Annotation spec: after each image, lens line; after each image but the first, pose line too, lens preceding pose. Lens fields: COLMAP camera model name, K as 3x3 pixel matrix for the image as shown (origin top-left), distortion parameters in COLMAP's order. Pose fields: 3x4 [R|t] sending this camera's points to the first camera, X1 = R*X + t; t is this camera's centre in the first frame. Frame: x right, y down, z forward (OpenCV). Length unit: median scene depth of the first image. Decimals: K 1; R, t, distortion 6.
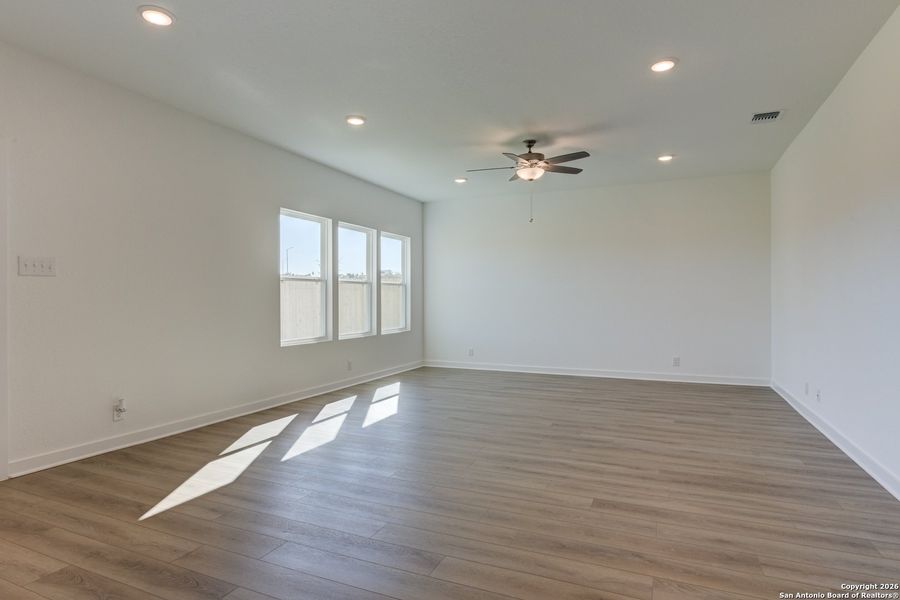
lens RADIAL K [[489.1, 0, 450.4], [0, 489.1, 297.7], [0, 0, 1]] dist [-0.007032, -0.000874]
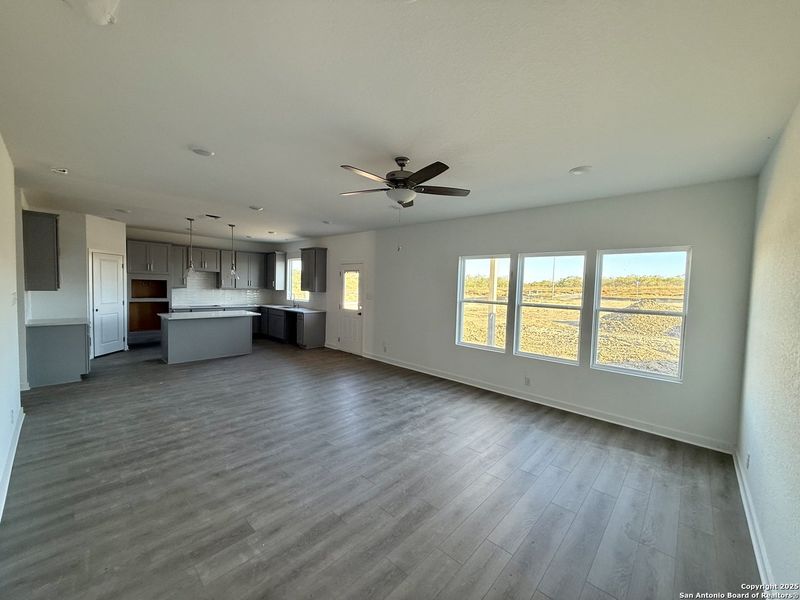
lens RADIAL K [[321.2, 0, 402.2], [0, 321.2, 299.7], [0, 0, 1]] dist [-0.007205, 0.001728]
pose [[-0.310322, 0.035048, -0.949985, 1.043439], [-0.025741, 0.998644, 0.045252, -0.130799], [0.950283, 0.038496, -0.308999, 1.694531]]
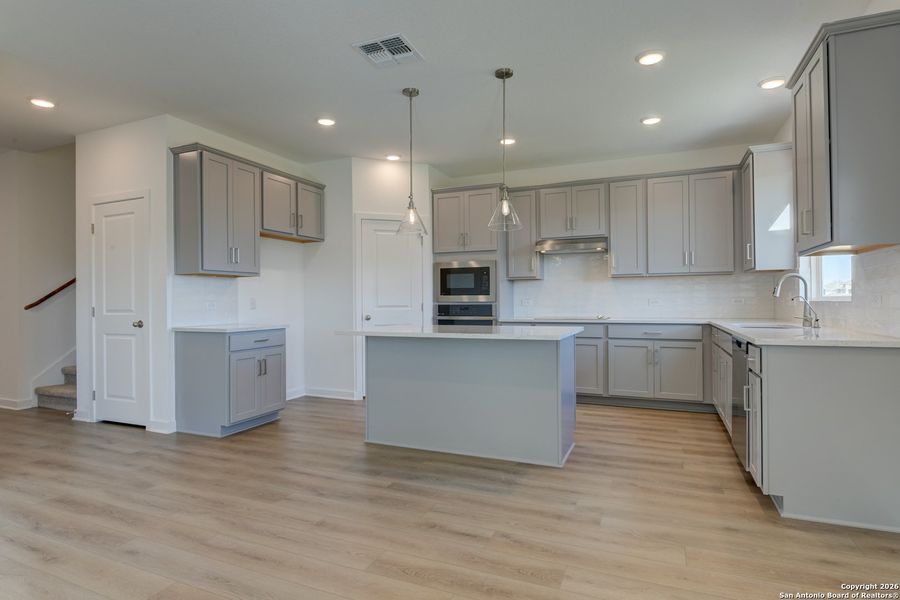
lens RADIAL K [[489.1, 0, 433.8], [0, 489.1, 295.1], [0, 0, 1]] dist [-0.007032, -0.000874]
pose [[-0.999900, 0.013217, 0.005107, -0.306149], [0.013120, 0.999740, -0.018631, 0.007627], [-0.005352, -0.018562, -0.999813, 1.128633]]
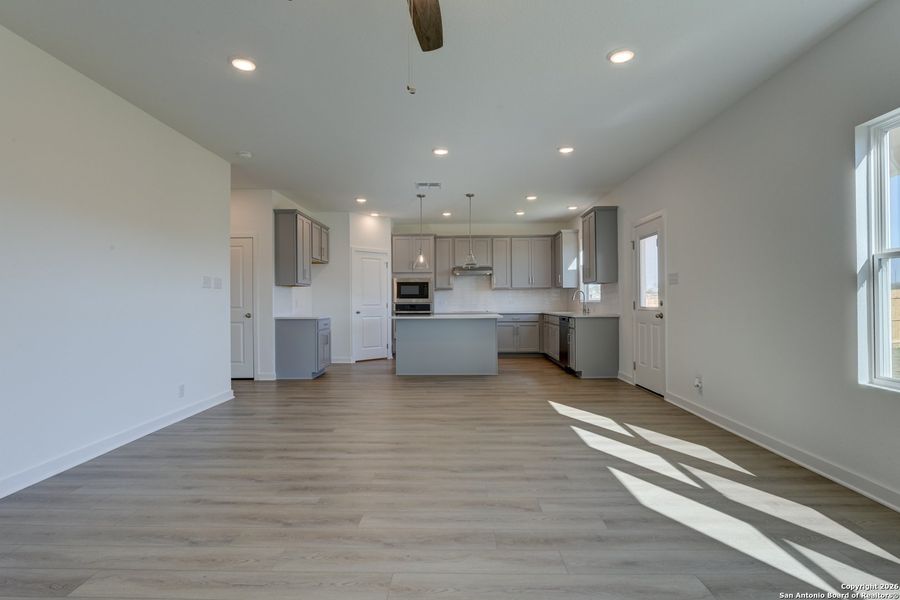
lens RADIAL K [[452.3, 0, 436.5], [0, 452.3, 296.6], [0, 0, 1]] dist [0.006514, 0.000166]
pose [[-0.930477, 0.006679, -0.366289, 0.392104], [0.013320, 0.999789, -0.015607, 0.010174], [0.366107, -0.019401, -0.930370, 1.891485]]
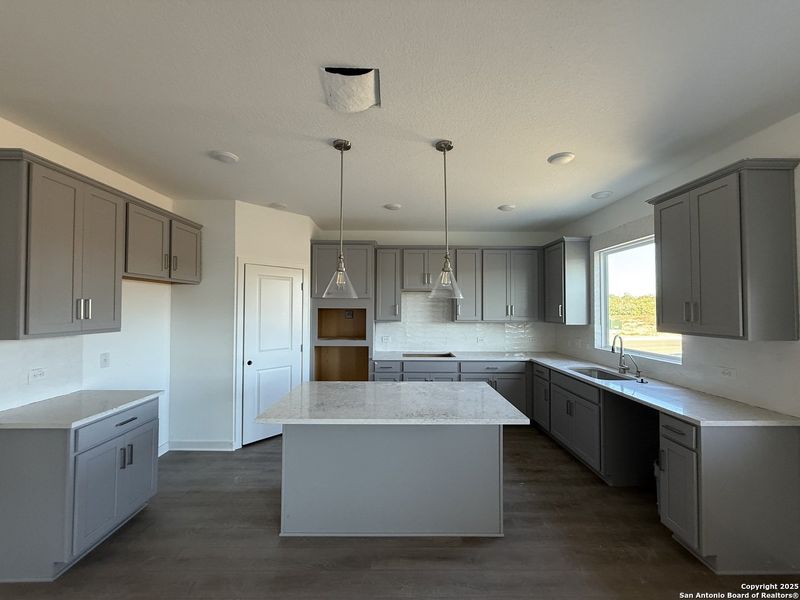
lens RADIAL K [[321.2, 0, 396.8], [0, 321.2, 301.5], [0, 0, 1]] dist [-0.007205, 0.001728]
pose [[-0.911911, -0.007493, -0.410320, -0.095986], [0.002368, 0.999721, -0.023519, -0.120567], [0.410381, -0.022419, -0.911638, 0.707720]]
